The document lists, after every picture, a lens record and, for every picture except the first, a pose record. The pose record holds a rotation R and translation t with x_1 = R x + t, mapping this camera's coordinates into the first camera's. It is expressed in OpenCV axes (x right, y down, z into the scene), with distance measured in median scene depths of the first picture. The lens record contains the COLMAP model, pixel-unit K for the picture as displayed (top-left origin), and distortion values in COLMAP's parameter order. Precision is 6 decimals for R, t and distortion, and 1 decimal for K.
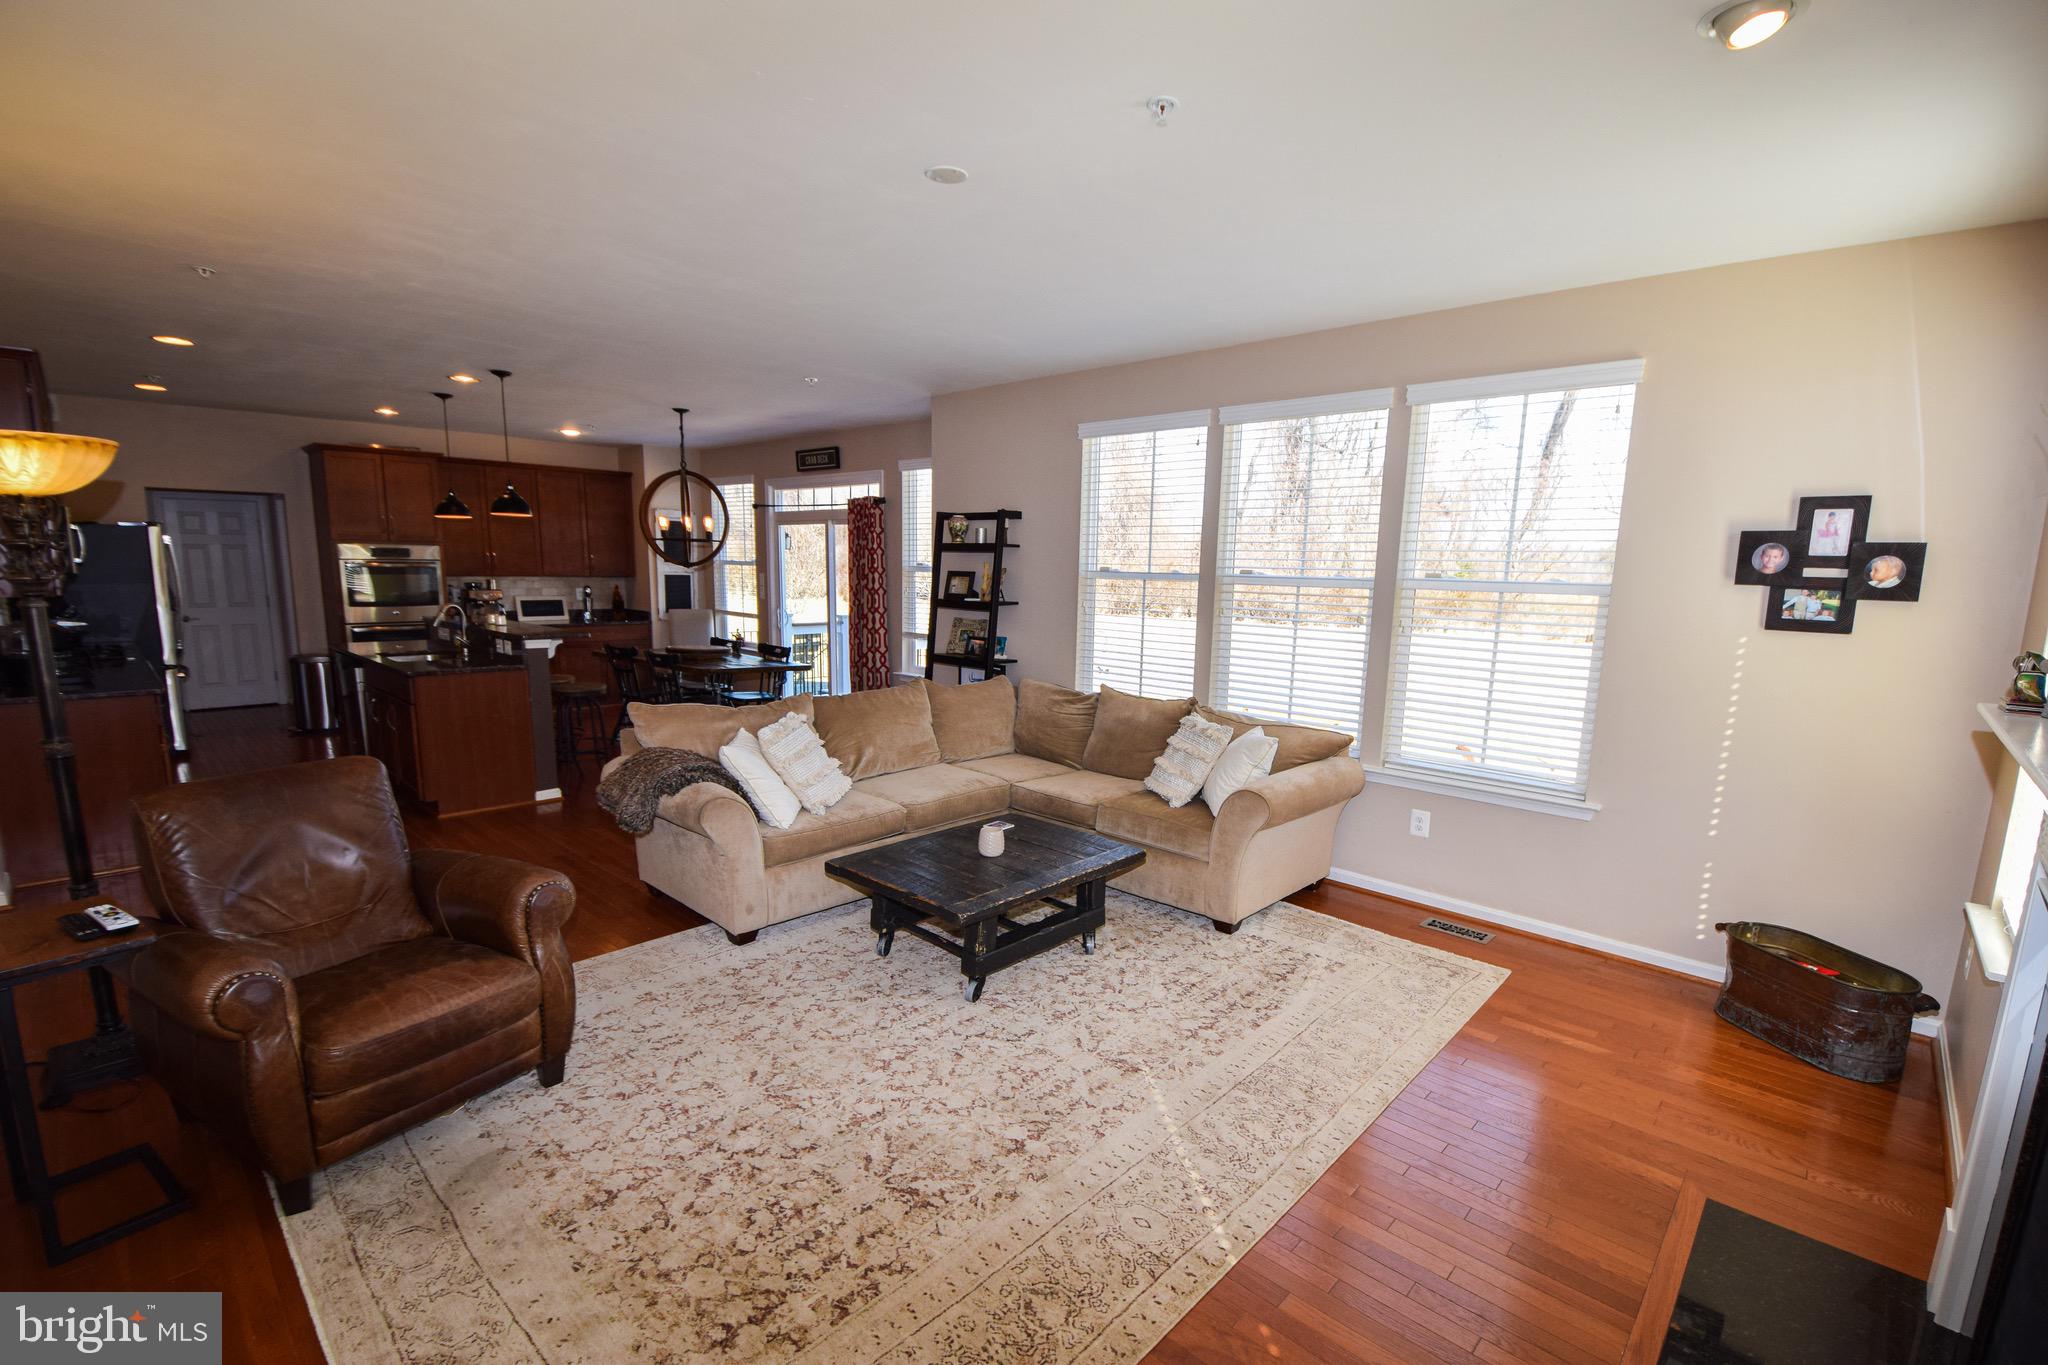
lens RADIAL K [[897.1, 0, 1085.4], [0, 897.1, 720.0], [0, 0, 1]] dist [-0.021417, -0.001936]
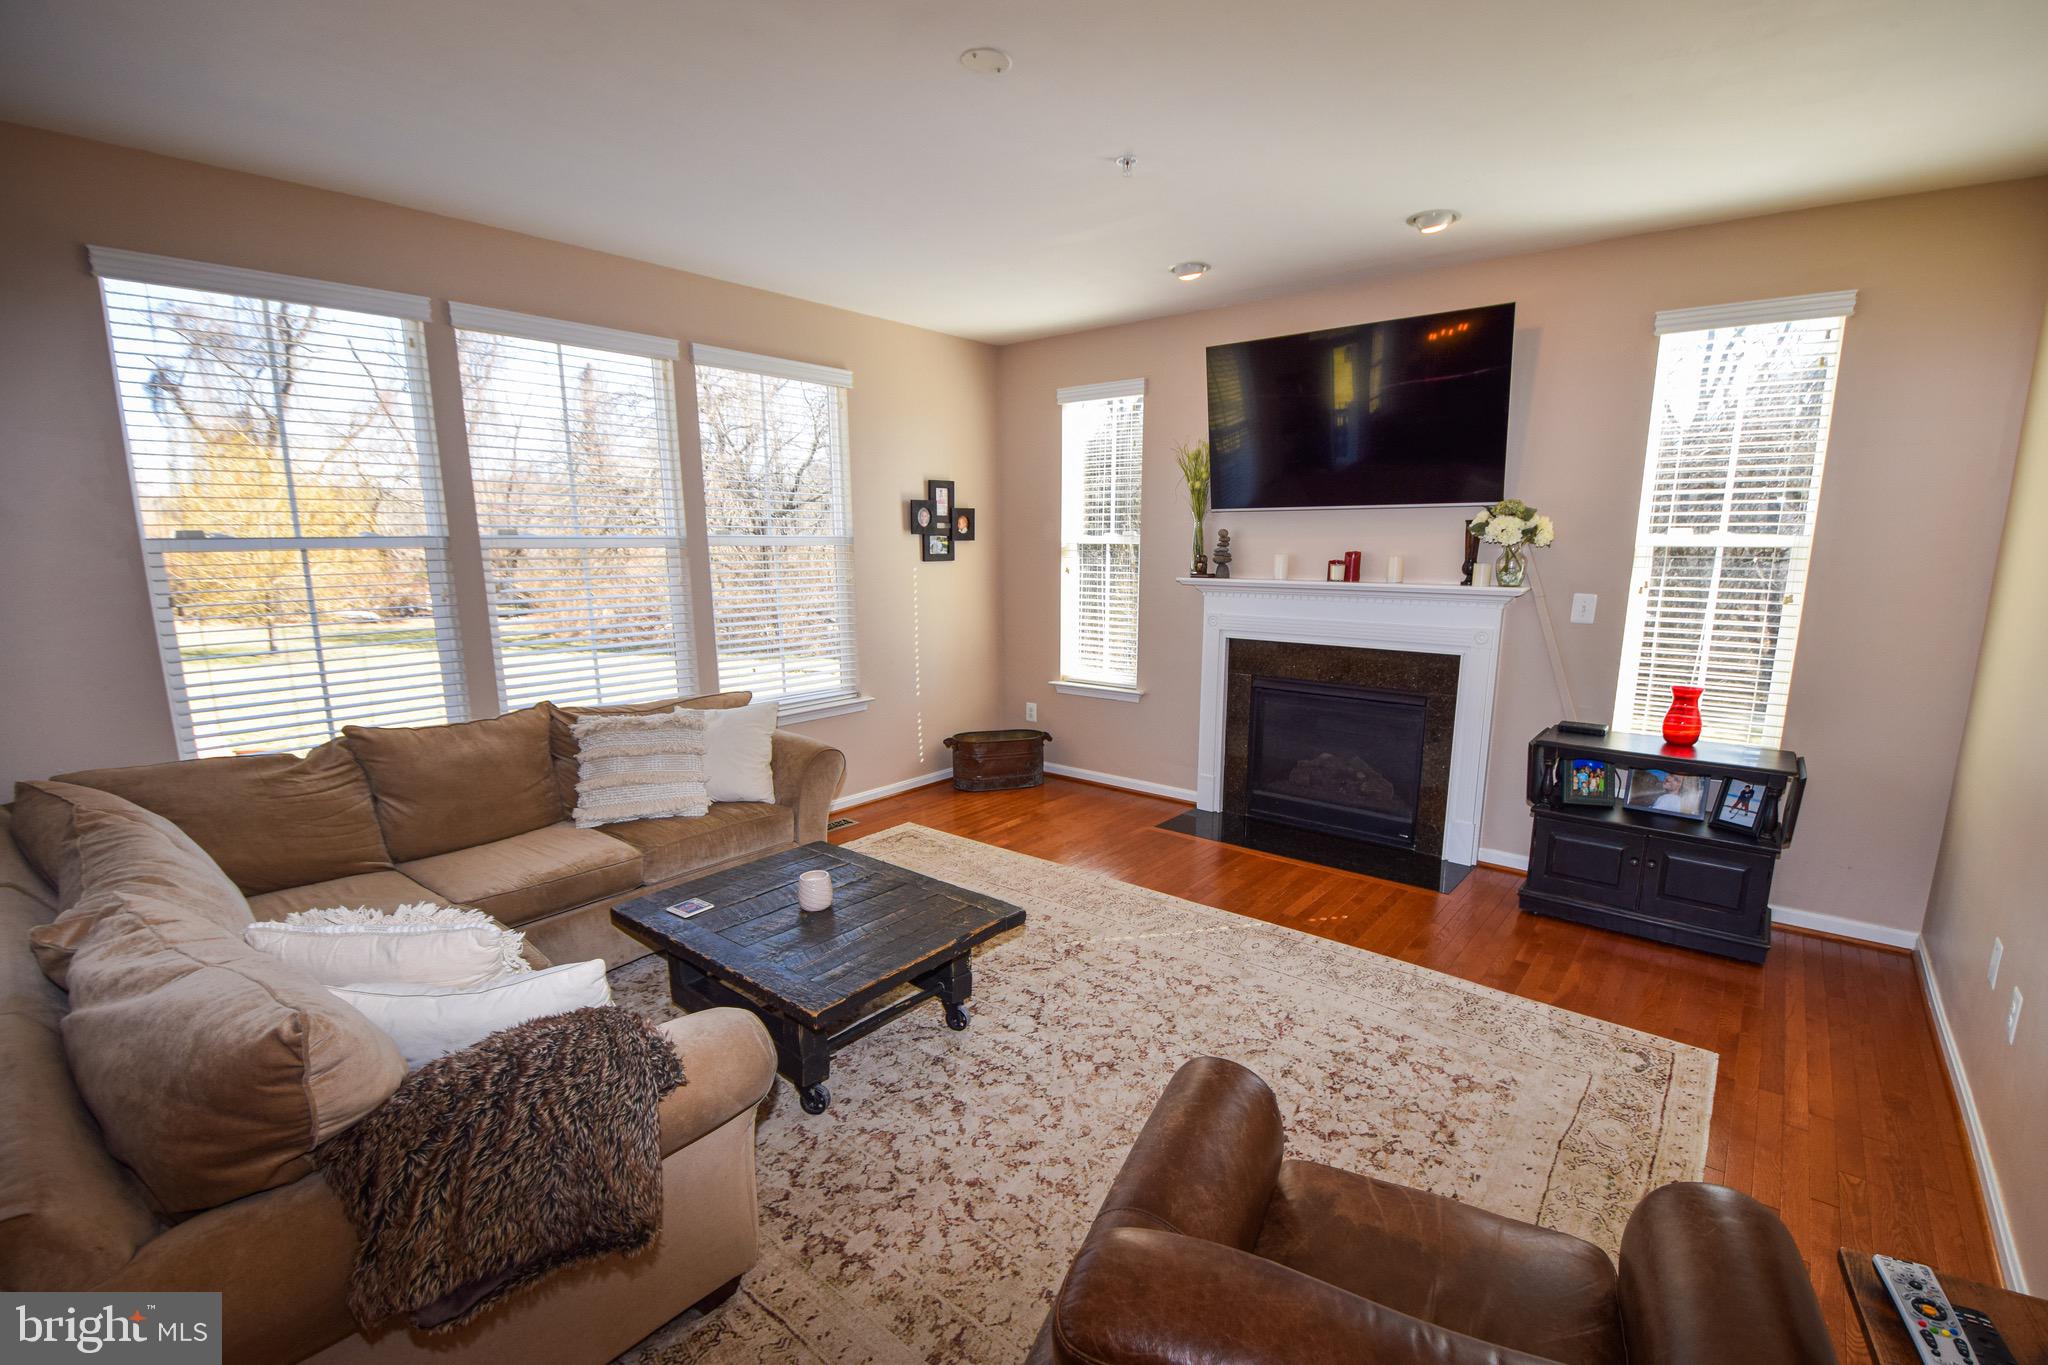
lens RADIAL K [[897.1, 0, 1006.3], [0, 897.1, 732.4], [0, 0, 1]] dist [-0.021417, -0.001936]
pose [[-0.023579, -0.238067, 0.970963, -0.926295], [0.158912, 0.957991, 0.238746, -0.174438], [-0.987011, 0.159927, 0.015243, 0.897407]]
